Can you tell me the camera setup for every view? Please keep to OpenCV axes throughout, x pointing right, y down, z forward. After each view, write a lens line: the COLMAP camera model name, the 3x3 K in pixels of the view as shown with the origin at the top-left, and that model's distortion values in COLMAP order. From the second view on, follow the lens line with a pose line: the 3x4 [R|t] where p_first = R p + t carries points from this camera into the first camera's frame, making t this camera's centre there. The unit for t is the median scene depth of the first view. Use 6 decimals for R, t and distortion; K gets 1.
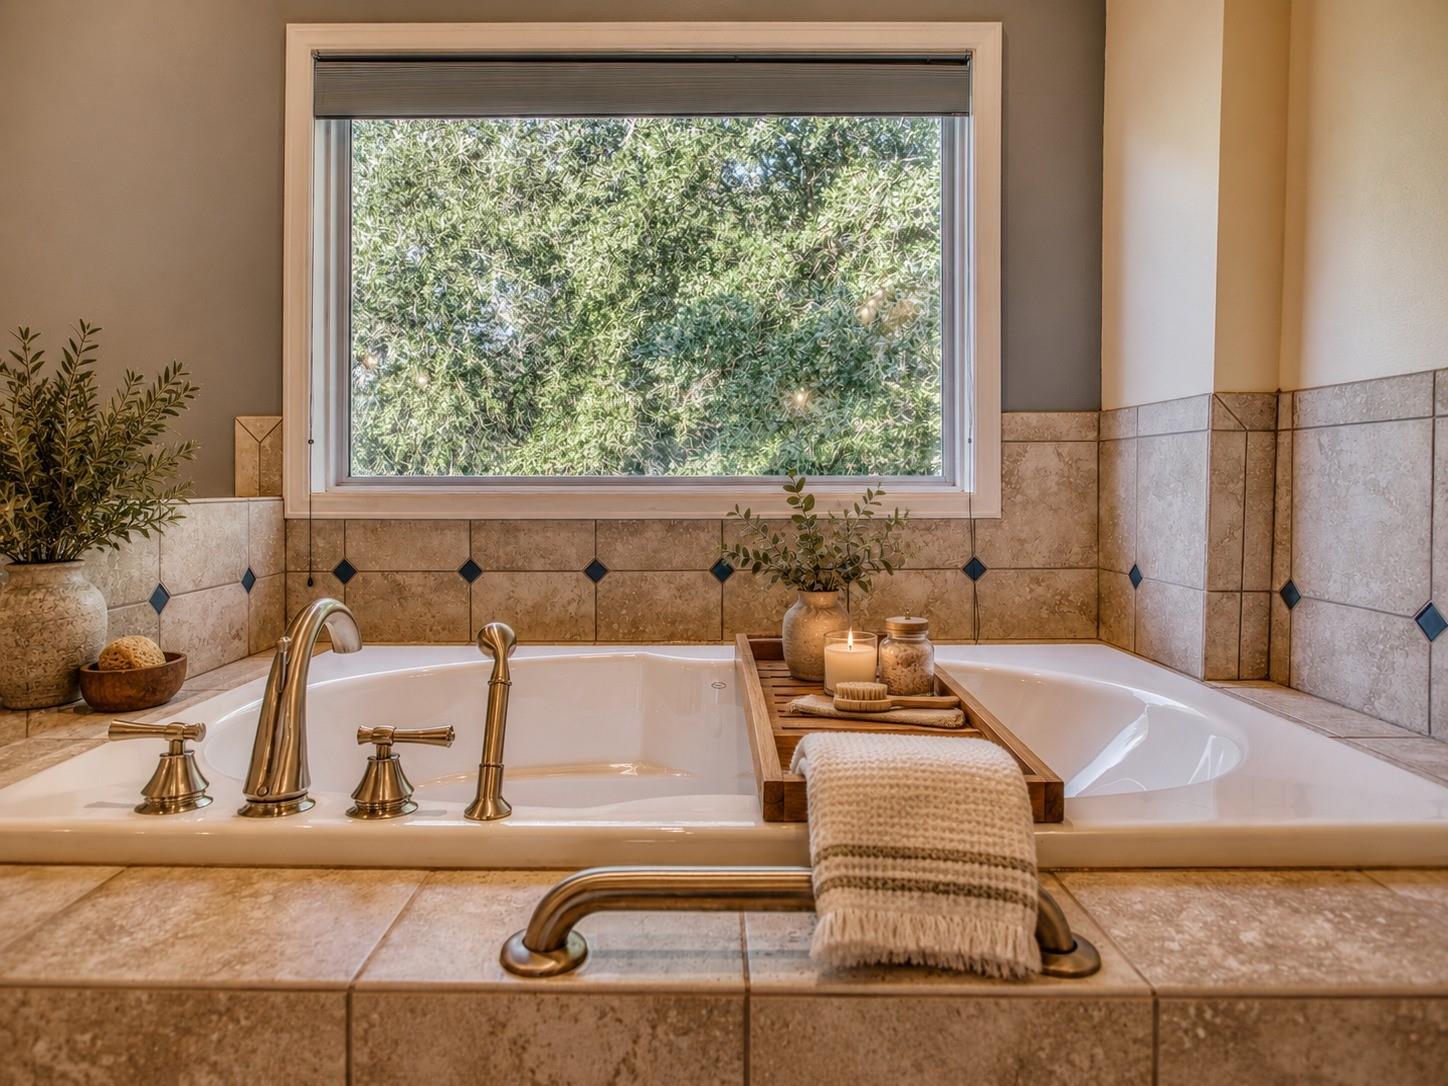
lens RADIAL K [[1373.1, 0, 721.3], [0, 1373.1, 508.7], [0, 0, 1]] dist [0.002369, -0.000452]
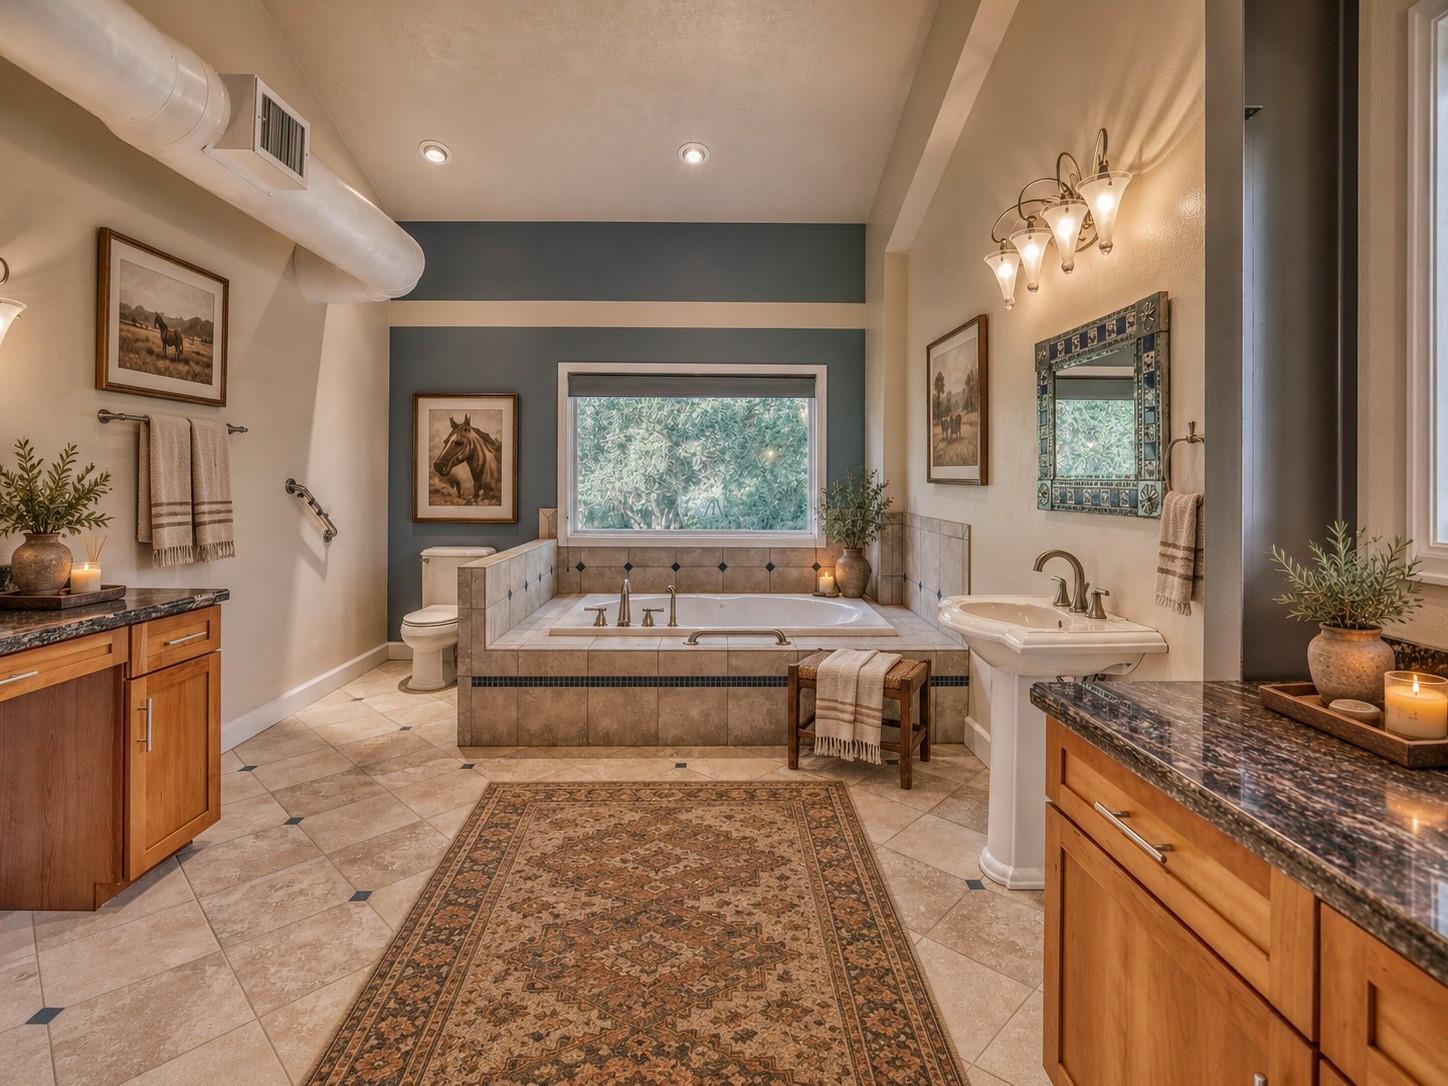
lens RADIAL K [[1373.1, 0, 721.3], [0, 1373.1, 508.7], [0, 0, 1]] dist [0.002369, -0.000452]
pose [[0.999994, 0.003140, -0.001373, 0.002084], [-0.003108, 0.999738, 0.022683, -0.128834], [0.001443, -0.022678, 0.999742, -1.669257]]
